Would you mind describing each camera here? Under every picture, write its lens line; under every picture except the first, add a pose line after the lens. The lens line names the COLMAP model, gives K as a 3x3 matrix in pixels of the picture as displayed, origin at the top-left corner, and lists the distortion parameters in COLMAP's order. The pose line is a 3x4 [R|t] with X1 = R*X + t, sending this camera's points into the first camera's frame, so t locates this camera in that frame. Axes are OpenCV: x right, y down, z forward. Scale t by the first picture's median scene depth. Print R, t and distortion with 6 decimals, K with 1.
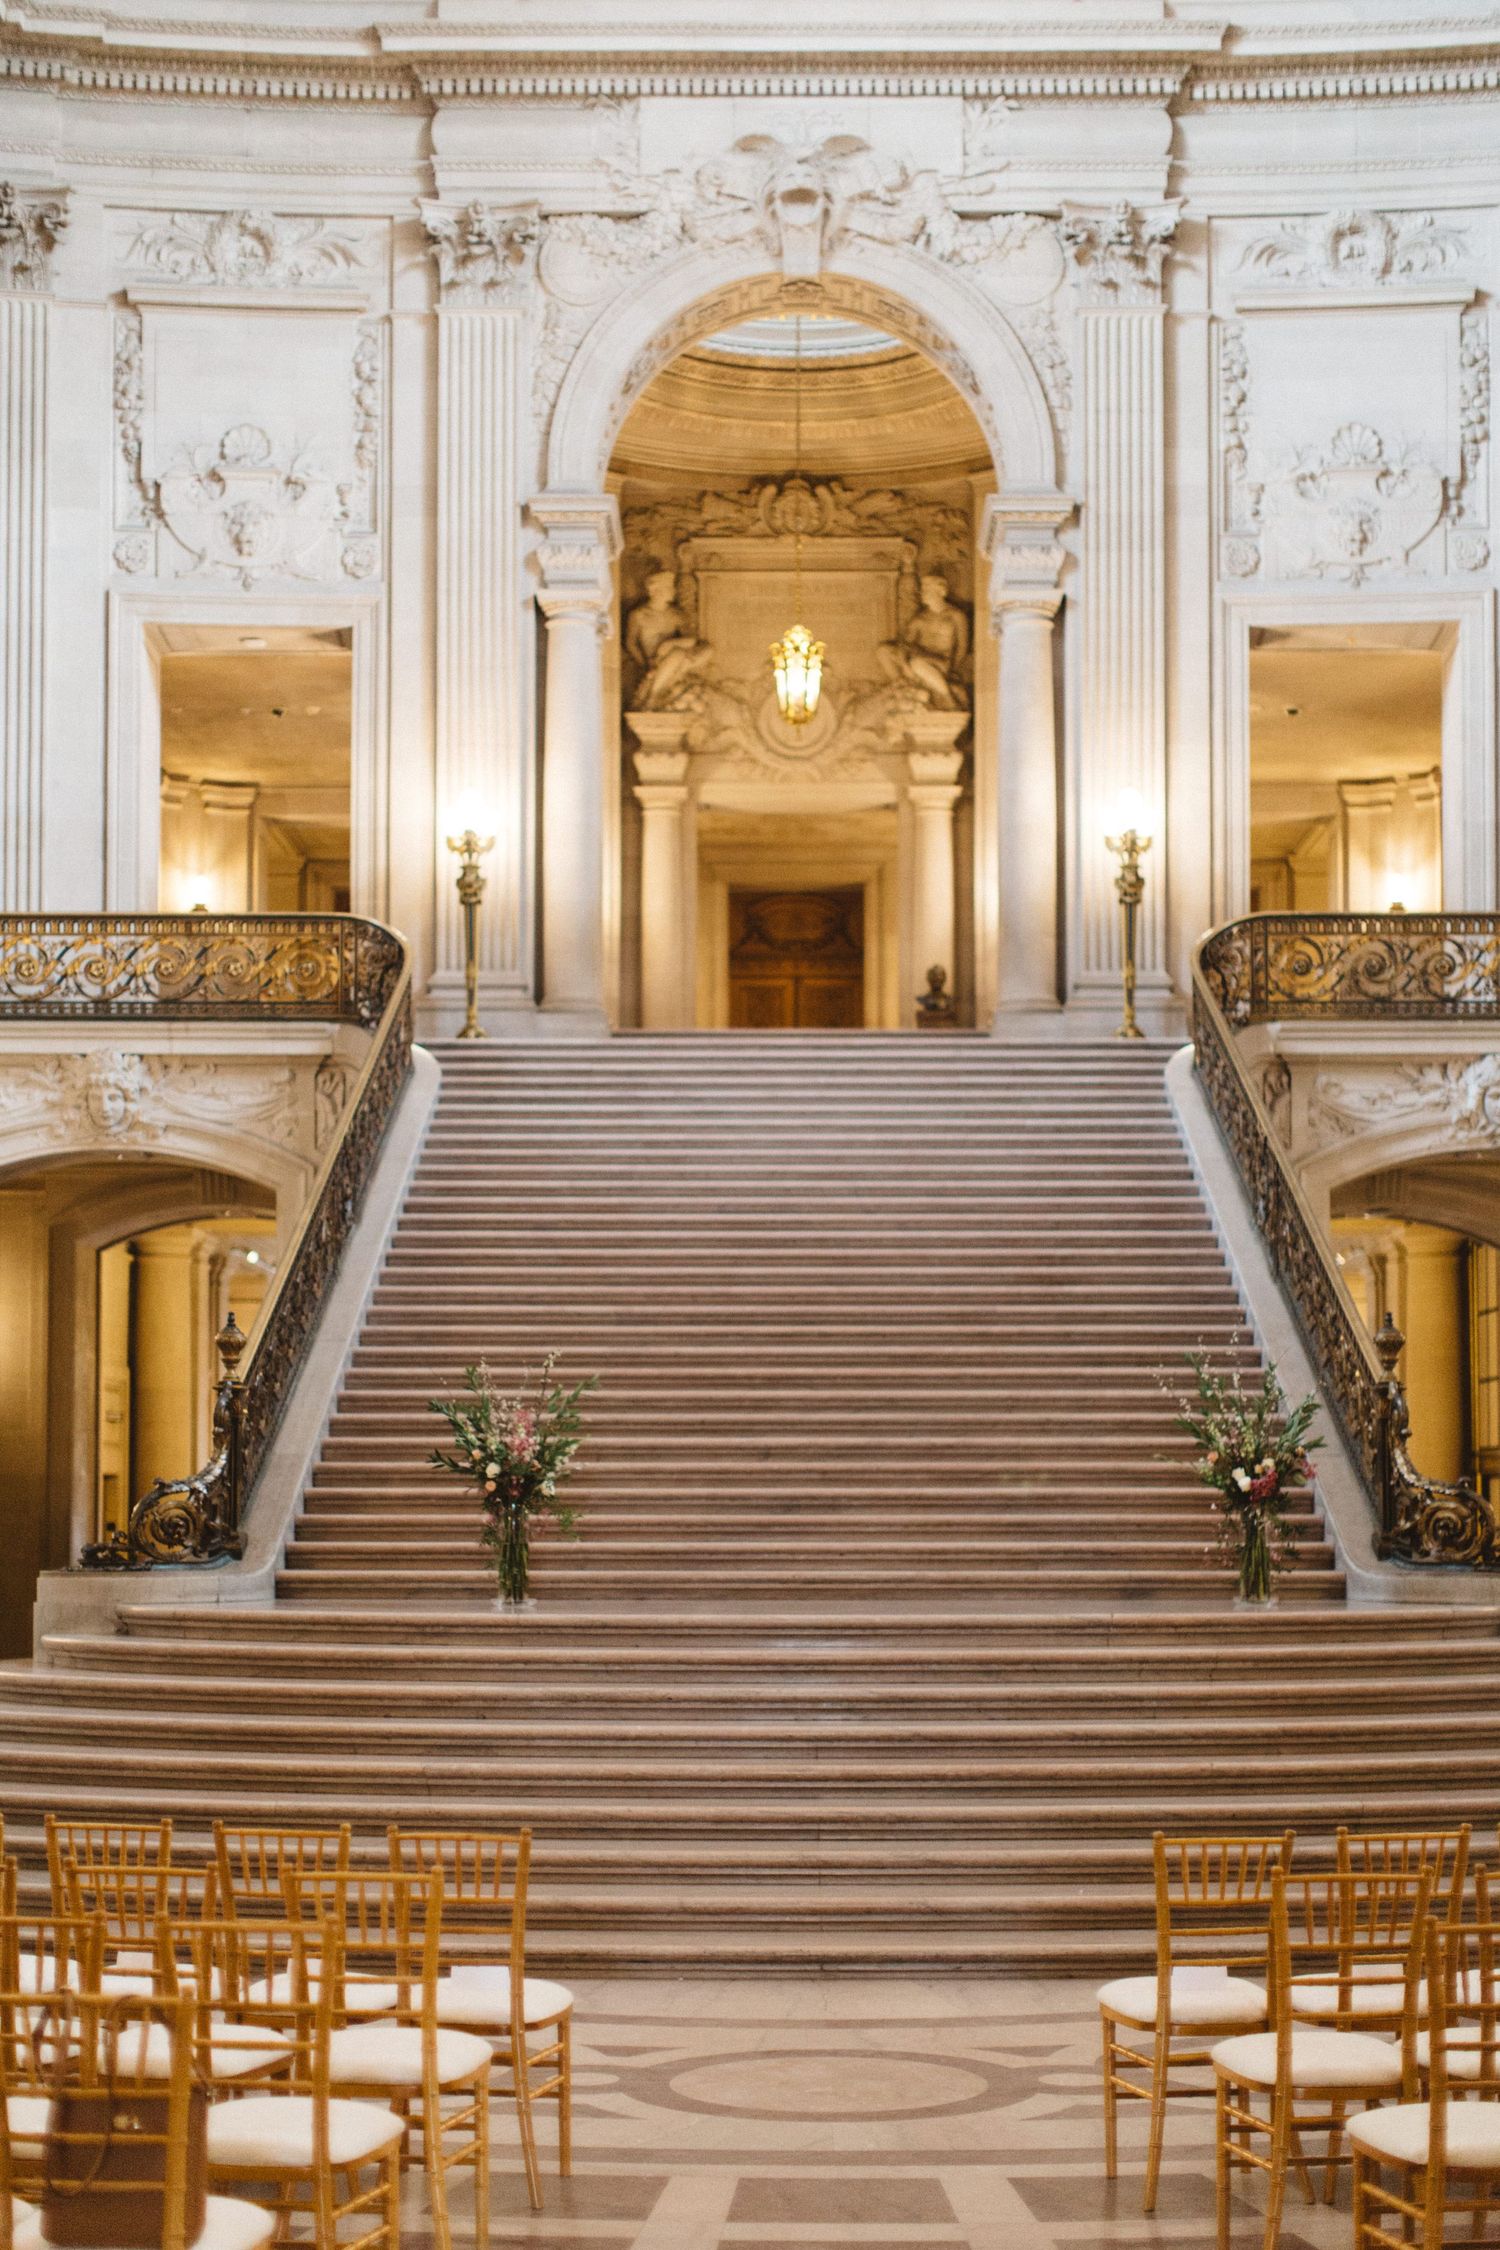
lens RADIAL K [[3367.1, 0, 776.9], [0, 3367.1, 1361.1], [0, 0, 1]] dist [0.022202, 0.052238]
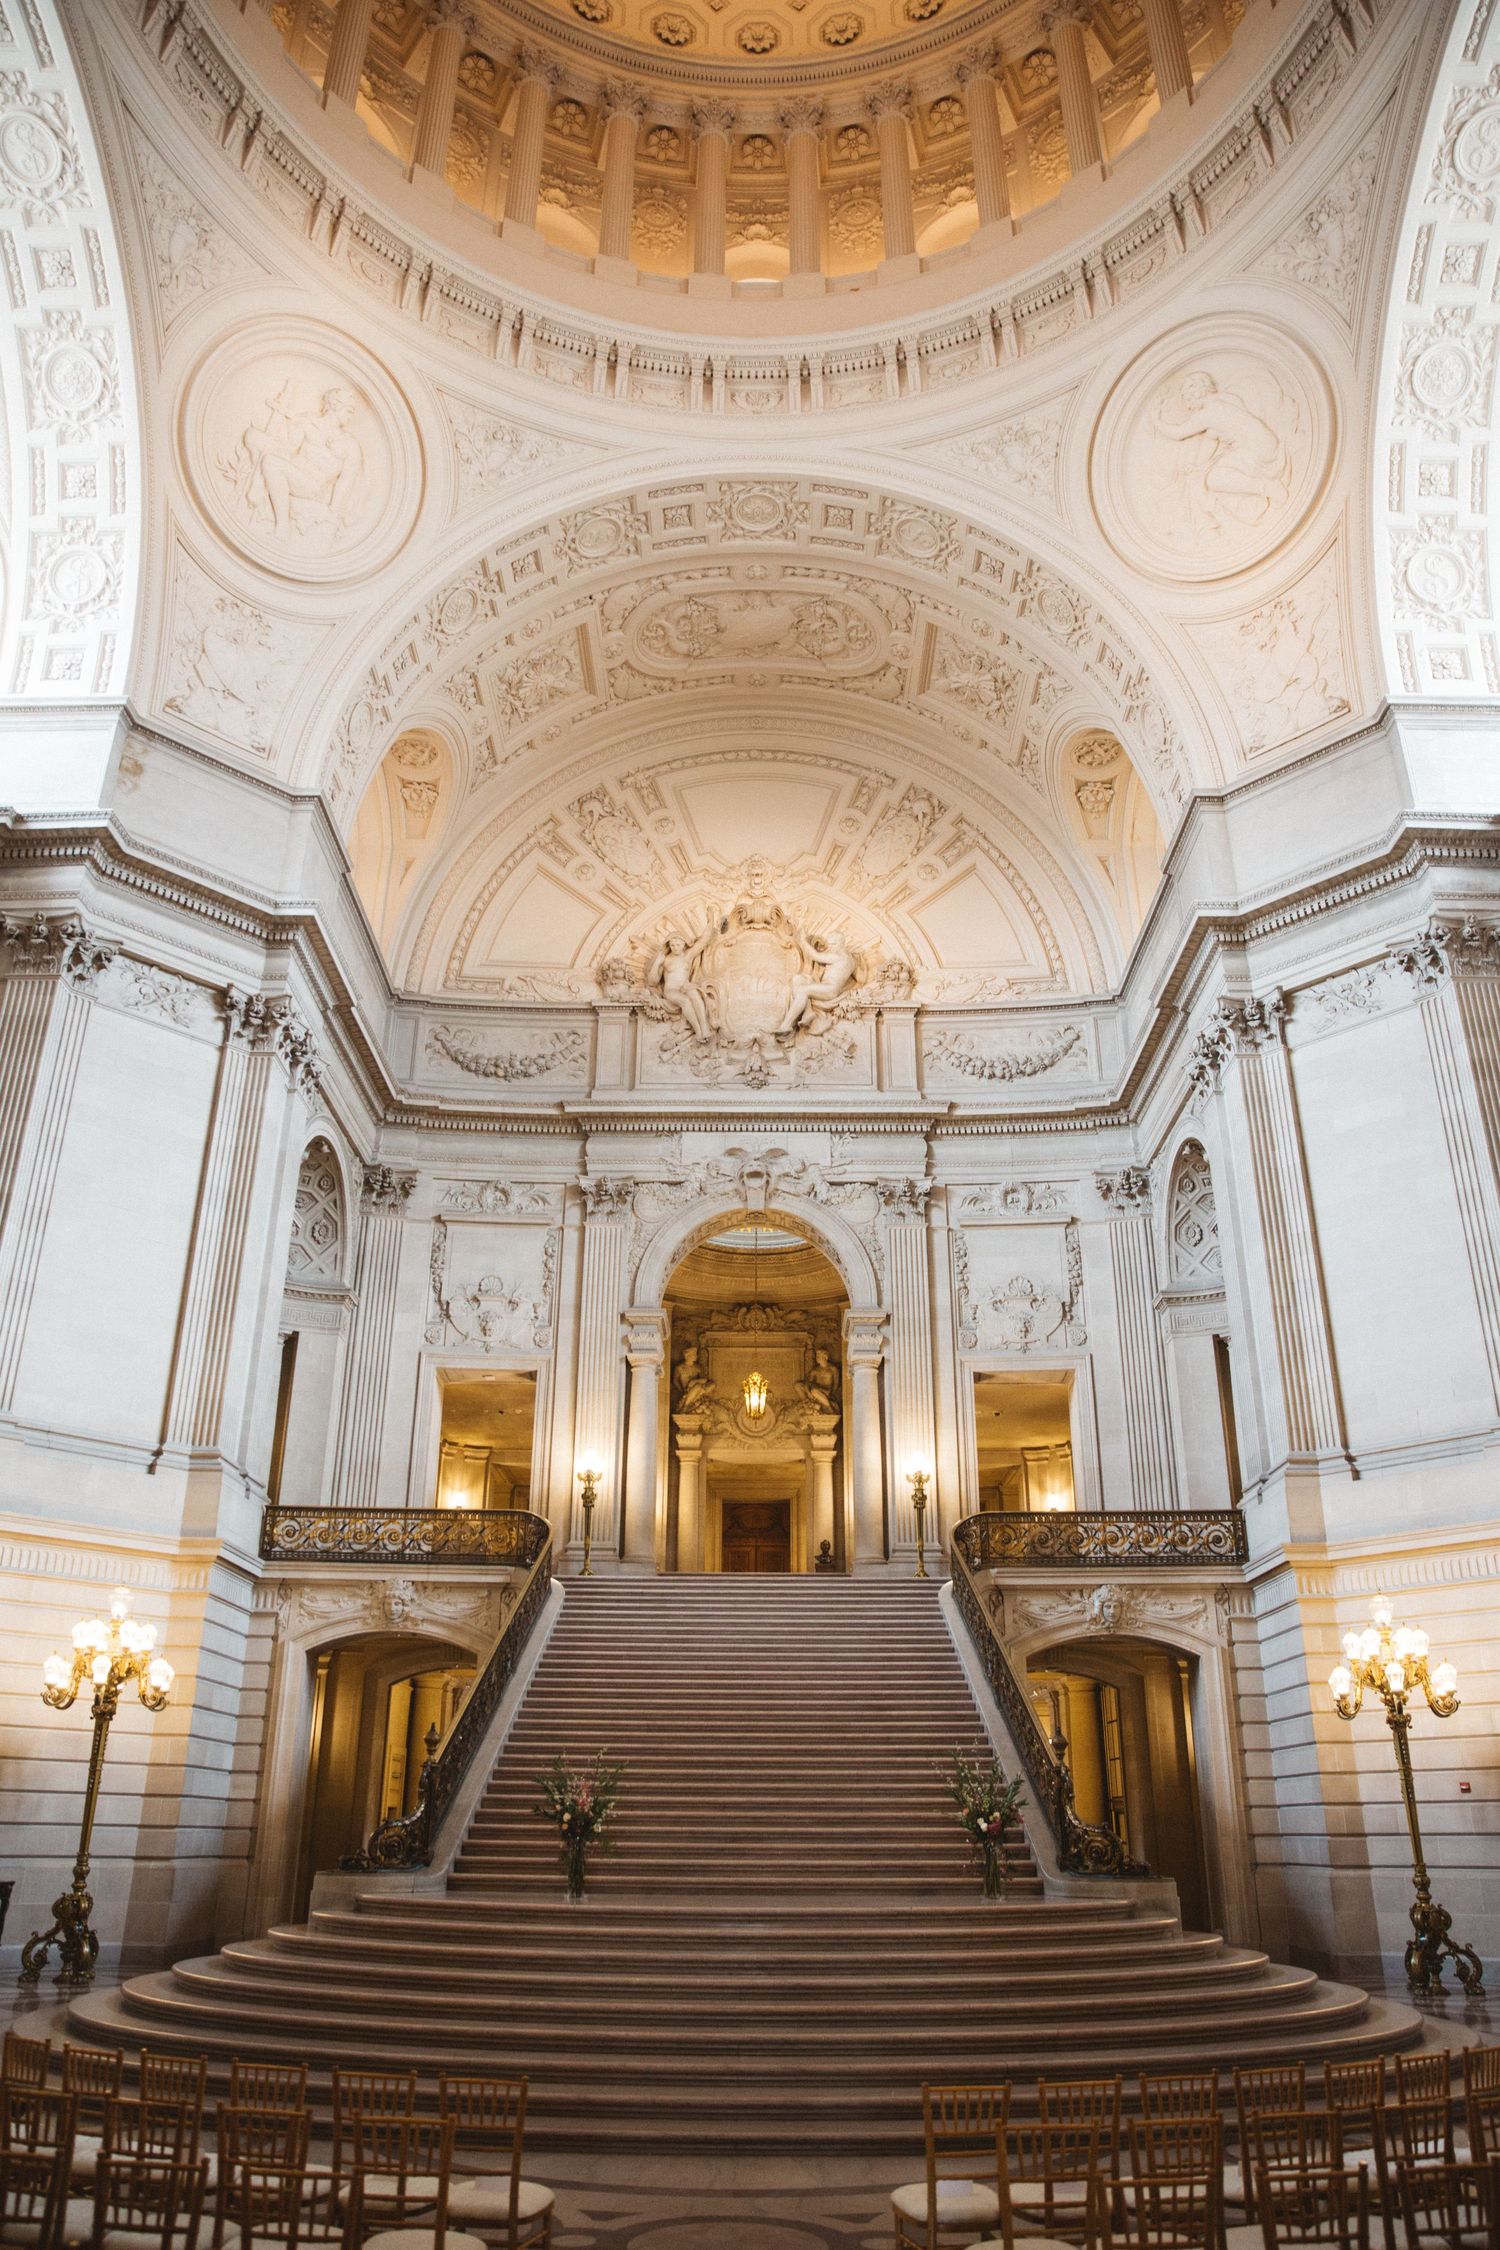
lens RADIAL K [[1602.4, 0, 745.7], [0, 1602.4, 1102.7], [0, 0, 1]] dist [-0.116570, 0.099394]
pose [[0.999963, 0.003095, -0.007964, 0.008643], [-0.005873, 0.925965, -0.377564, -0.002639], [0.006206, 0.377597, 0.925949, 0.039344]]
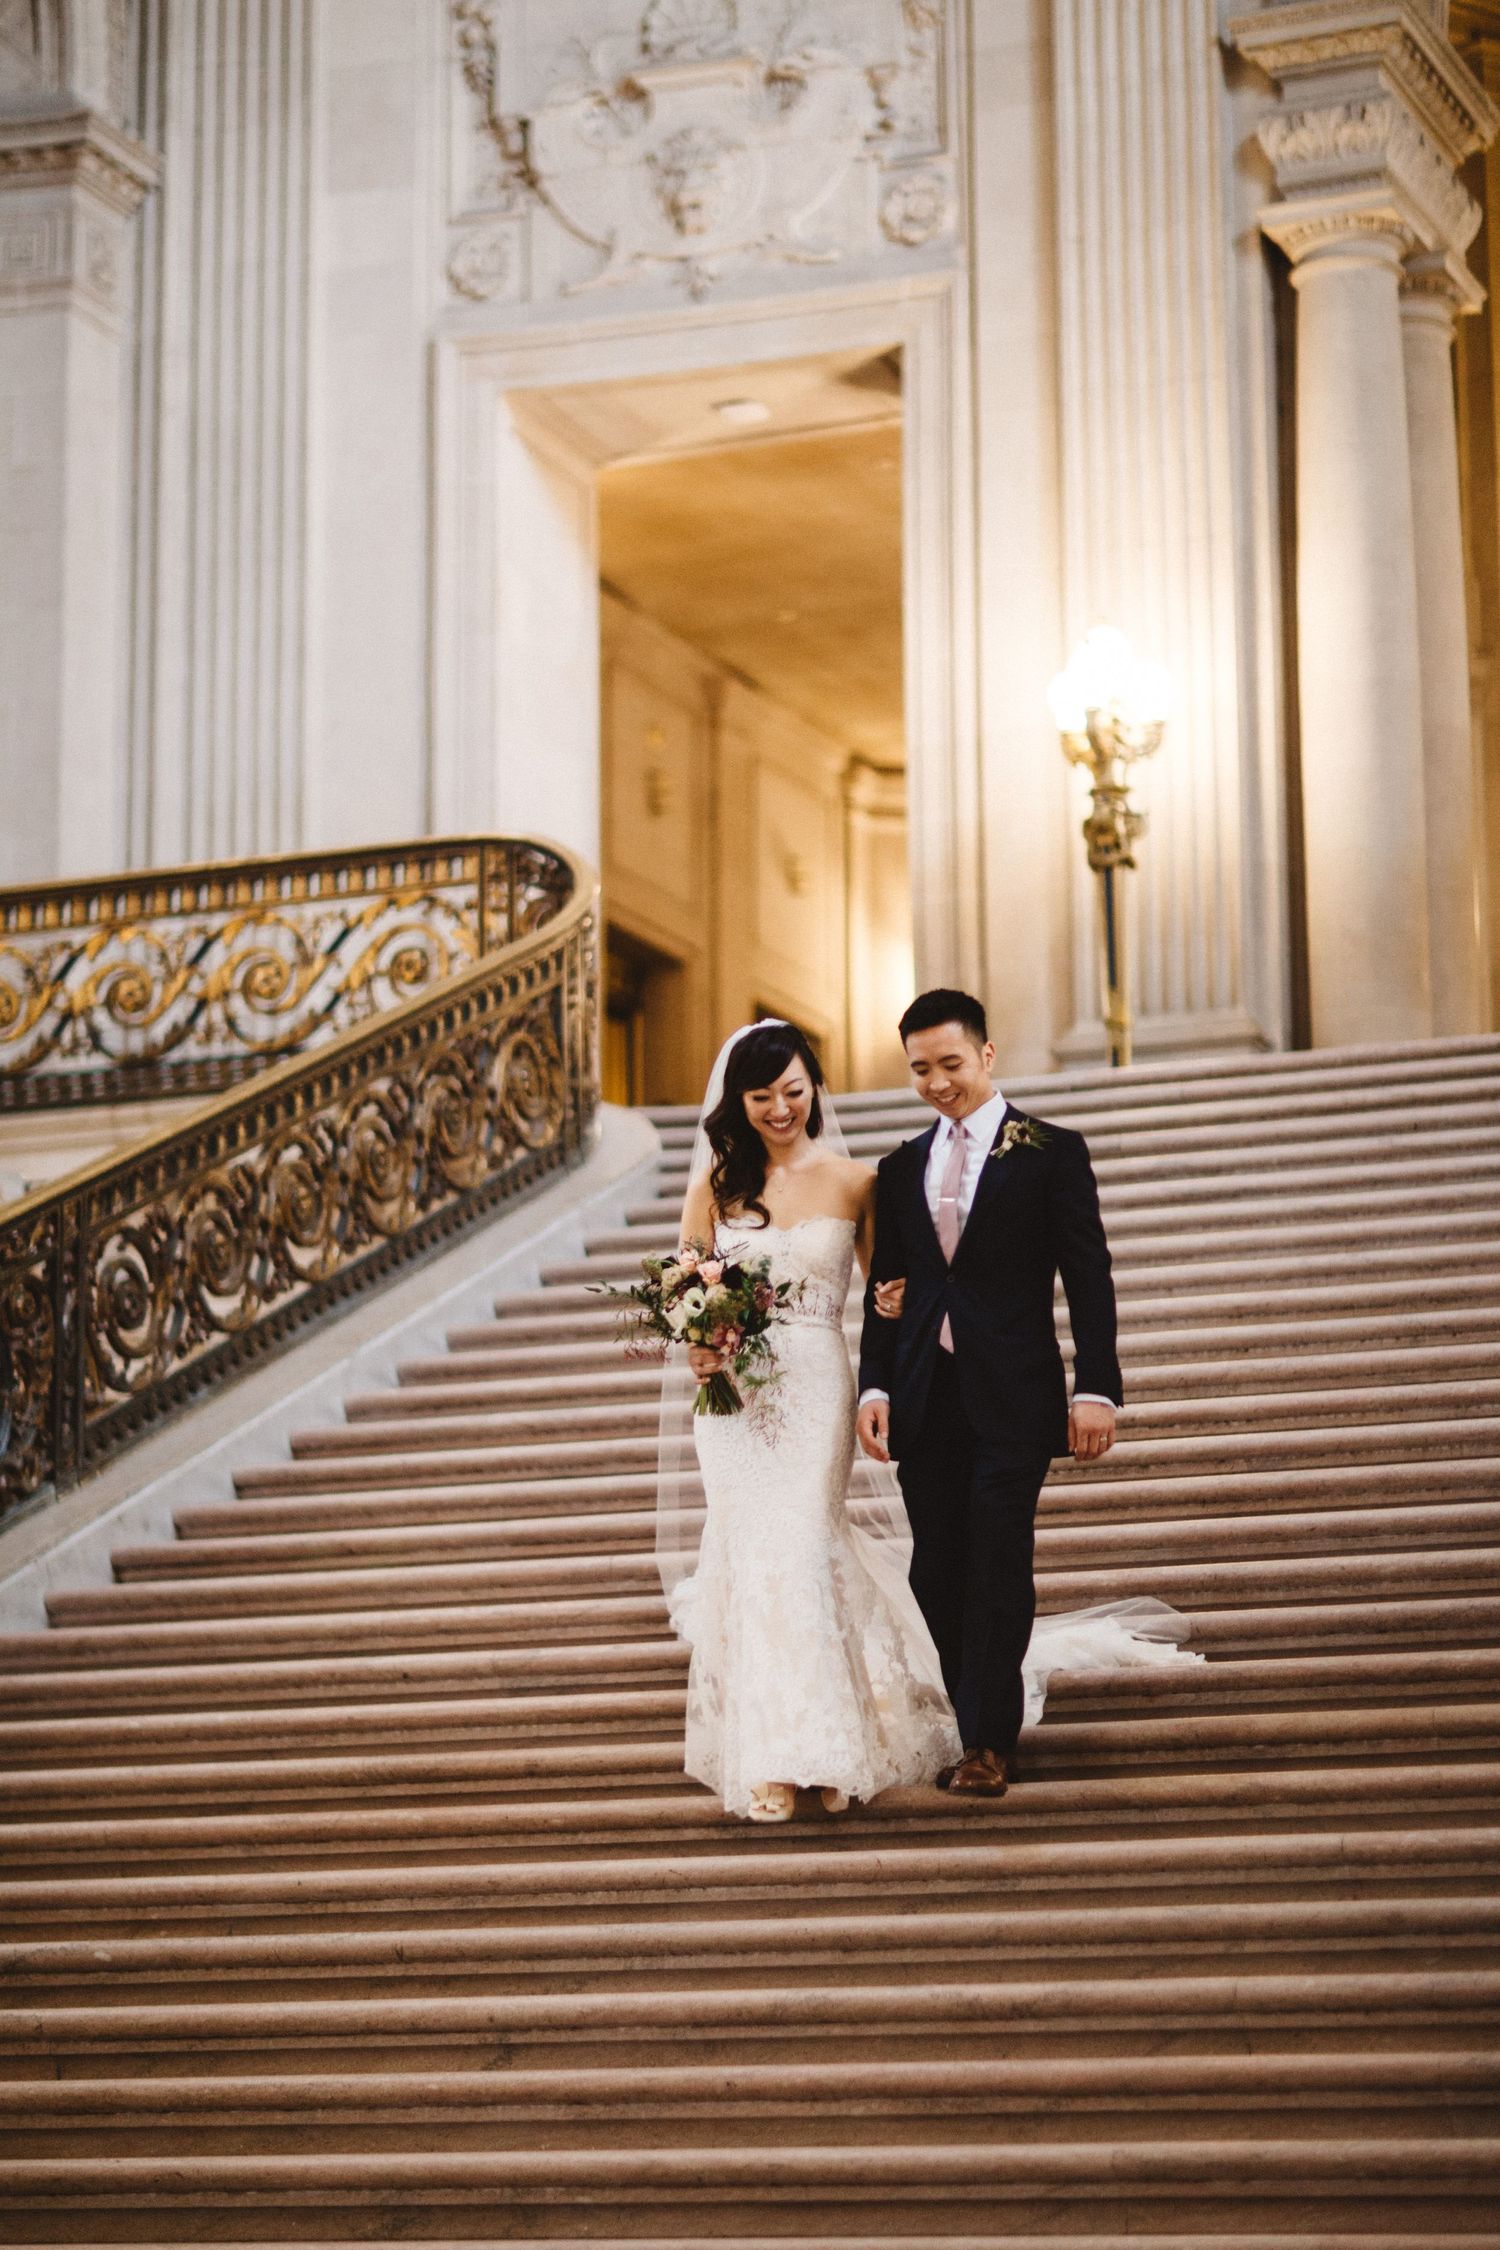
lens RADIAL K [[5292.6, 0, 750.0], [0, 5292.6, 1125.0], [0, 0, 1]] dist [-0.002887, 0.568235]
pose [[0.921264, -0.085264, -0.379477, 0.132179], [0.025365, 0.986769, -0.160138, 0.013357], [0.388110, 0.137905, 0.911237, 0.317365]]
